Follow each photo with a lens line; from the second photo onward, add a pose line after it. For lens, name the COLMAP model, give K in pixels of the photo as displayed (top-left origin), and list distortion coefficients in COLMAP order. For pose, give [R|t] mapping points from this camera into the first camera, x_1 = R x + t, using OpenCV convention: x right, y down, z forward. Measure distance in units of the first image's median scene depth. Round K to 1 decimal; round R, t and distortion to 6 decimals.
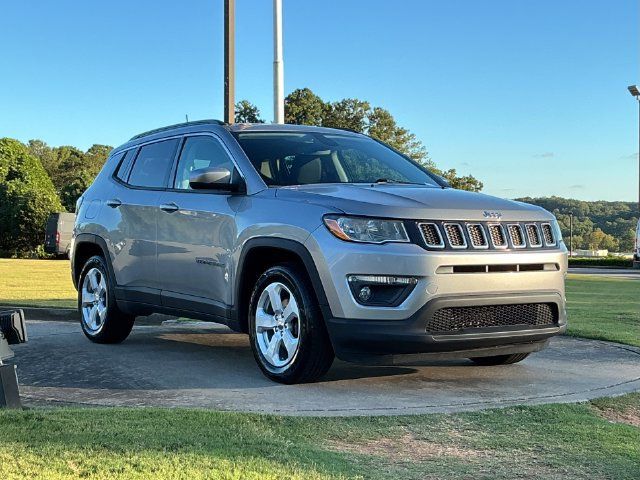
lens RADIAL K [[1016.0, 0, 319.8], [0, 1016.0, 236.8], [0, 0, 1]] dist [0.070701, 0.000000]
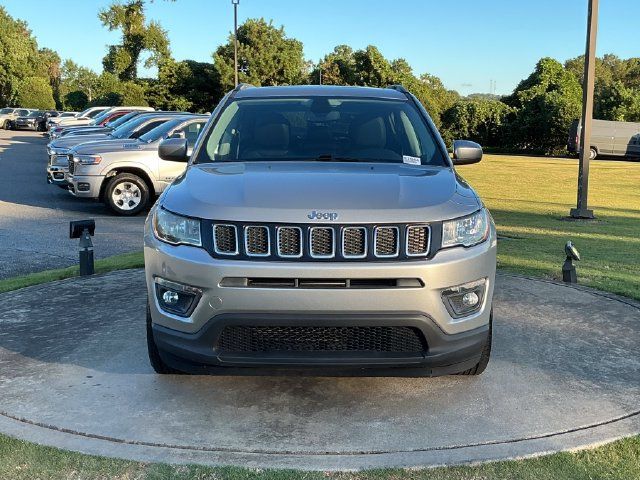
lens RADIAL K [[812.1, 0, 319.5], [0, 812.1, 240.7], [0, 0, 1]] dist [-0.095255, 0.000000]
pose [[0.822480, 0.077854, -0.563441, 0.517247], [-0.002615, 0.991095, 0.133128, -0.084853], [0.568788, -0.108021, 0.815360, 0.455202]]
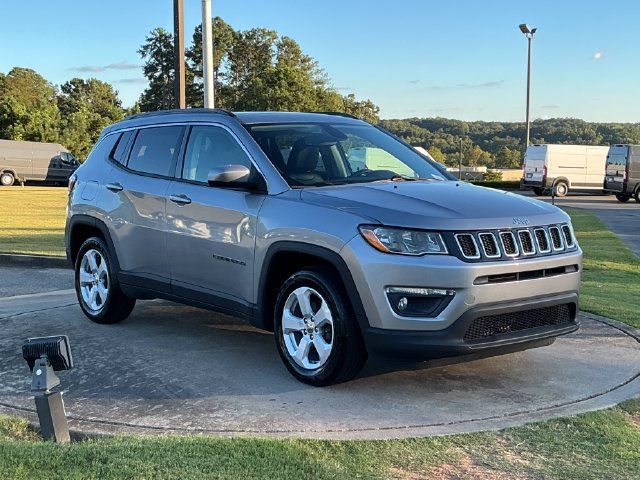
lens RADIAL K [[922.0, 0, 321.7], [0, 922.0, 242.4], [0, 0, 1]] dist [0.080089, 0.000000]
pose [[0.995429, -0.008954, 0.095084, -0.113882], [0.000144, 0.995735, 0.092259, -0.083695], [-0.095505, -0.091824, 0.991185, 0.094594]]
